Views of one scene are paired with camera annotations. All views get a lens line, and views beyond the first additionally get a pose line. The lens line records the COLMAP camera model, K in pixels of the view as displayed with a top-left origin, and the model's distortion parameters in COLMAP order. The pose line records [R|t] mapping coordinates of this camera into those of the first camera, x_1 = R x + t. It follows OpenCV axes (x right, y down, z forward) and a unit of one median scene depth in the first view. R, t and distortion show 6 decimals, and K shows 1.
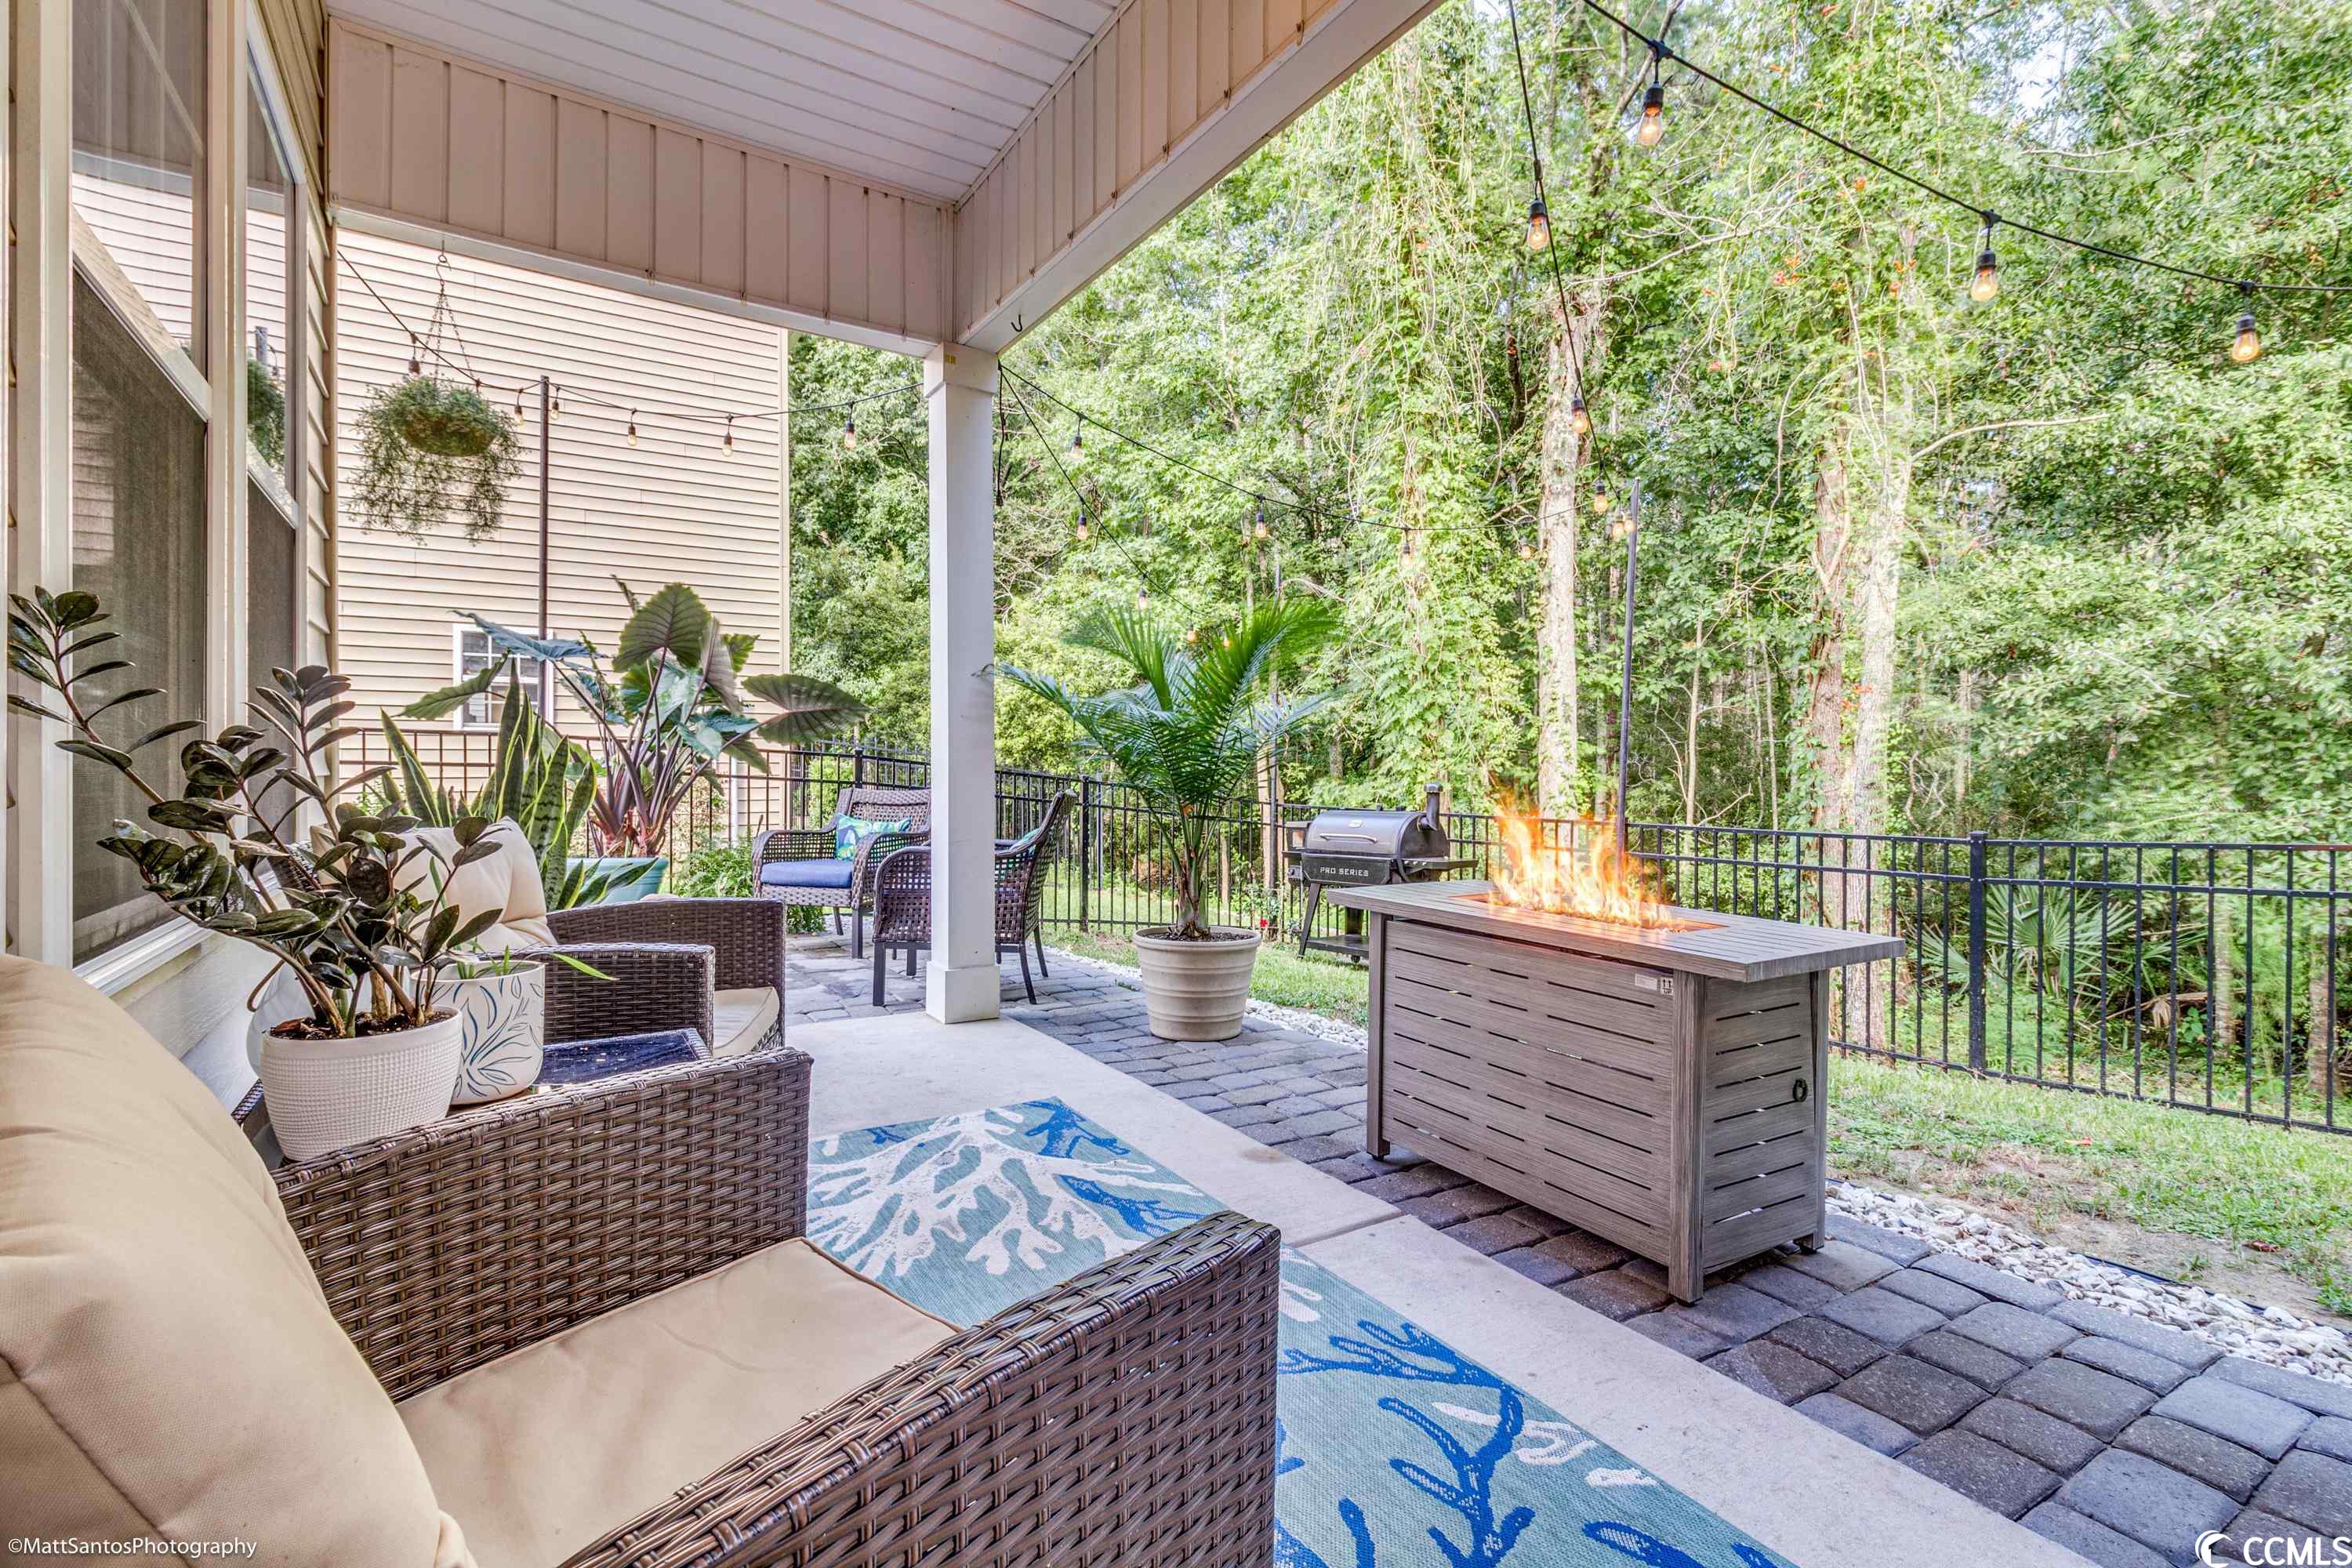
lens RADIAL K [[1094.5, 0, 1176.0], [0, 1094.5, 784.0], [0, 0, 1]] dist [0.000691, -0.000463]
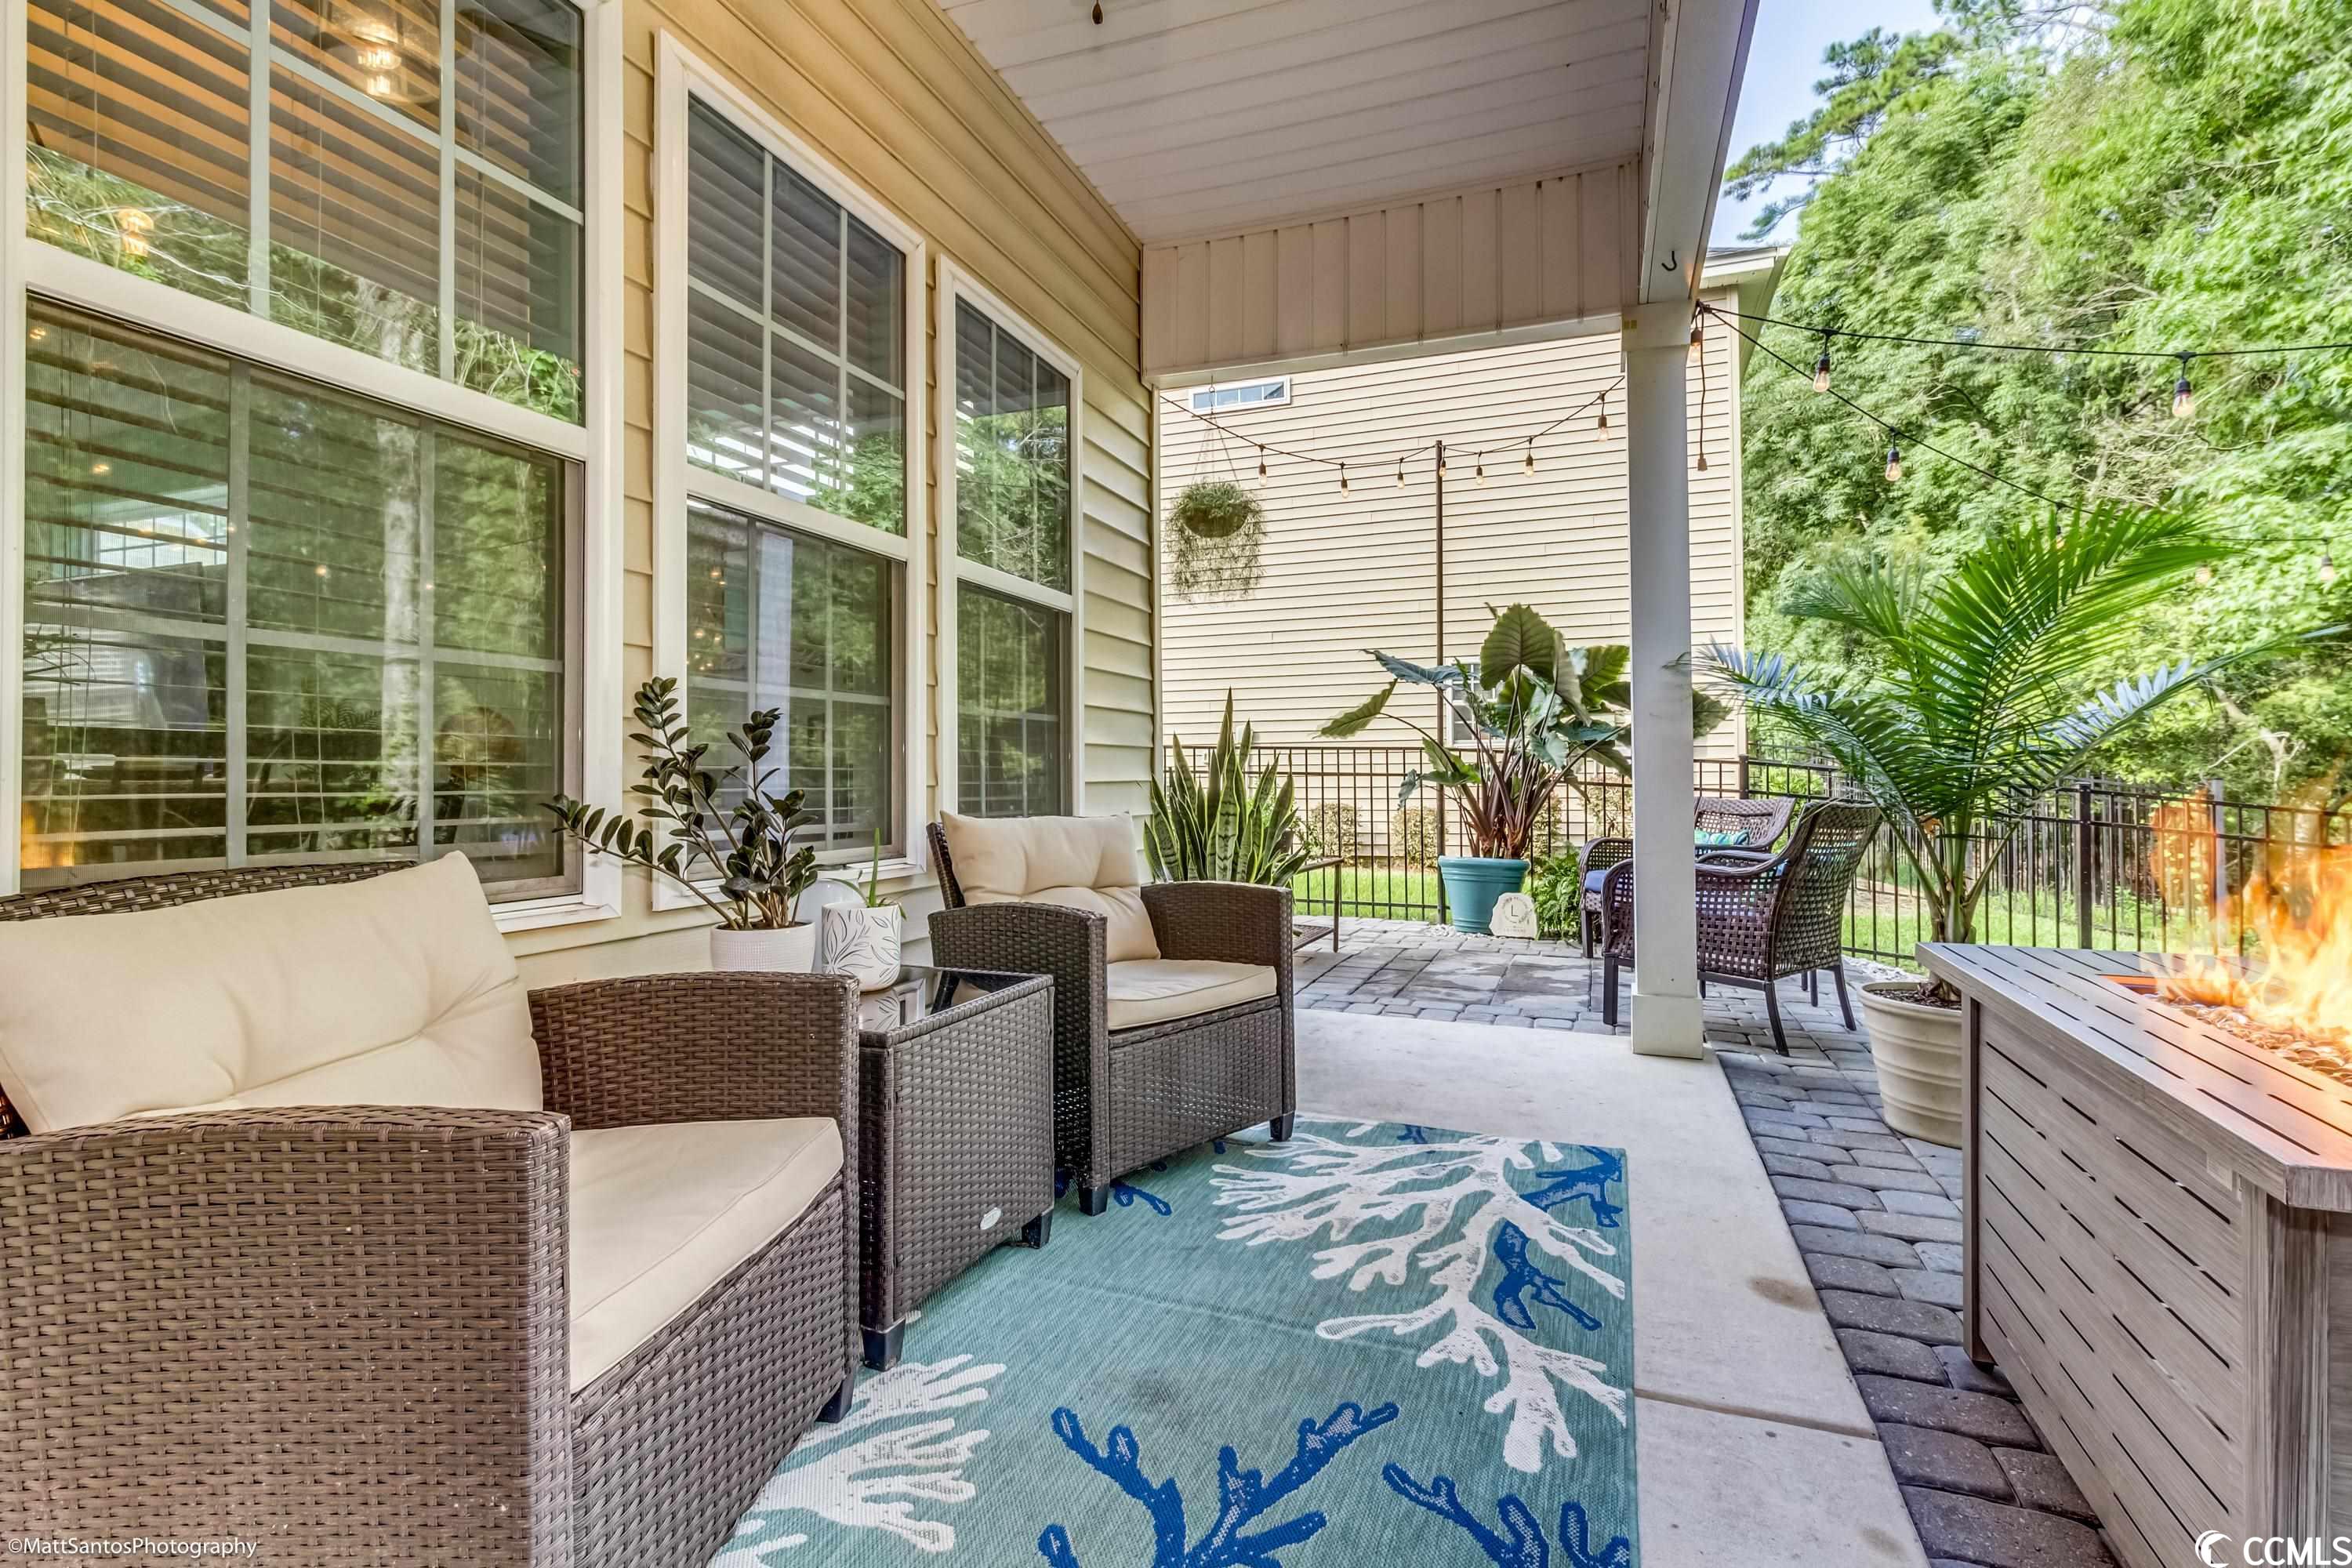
lens RADIAL K [[1070.6, 0, 1176.0], [0, 1070.6, 784.0], [0, 0, 1]] dist [0.009131, -0.000309]
pose [[0.602552, -0.002612, -0.798075, 0.394202], [-0.005805, 0.999954, -0.007655, 0.006090], [0.798058, 0.009246, 0.602509, 0.225935]]
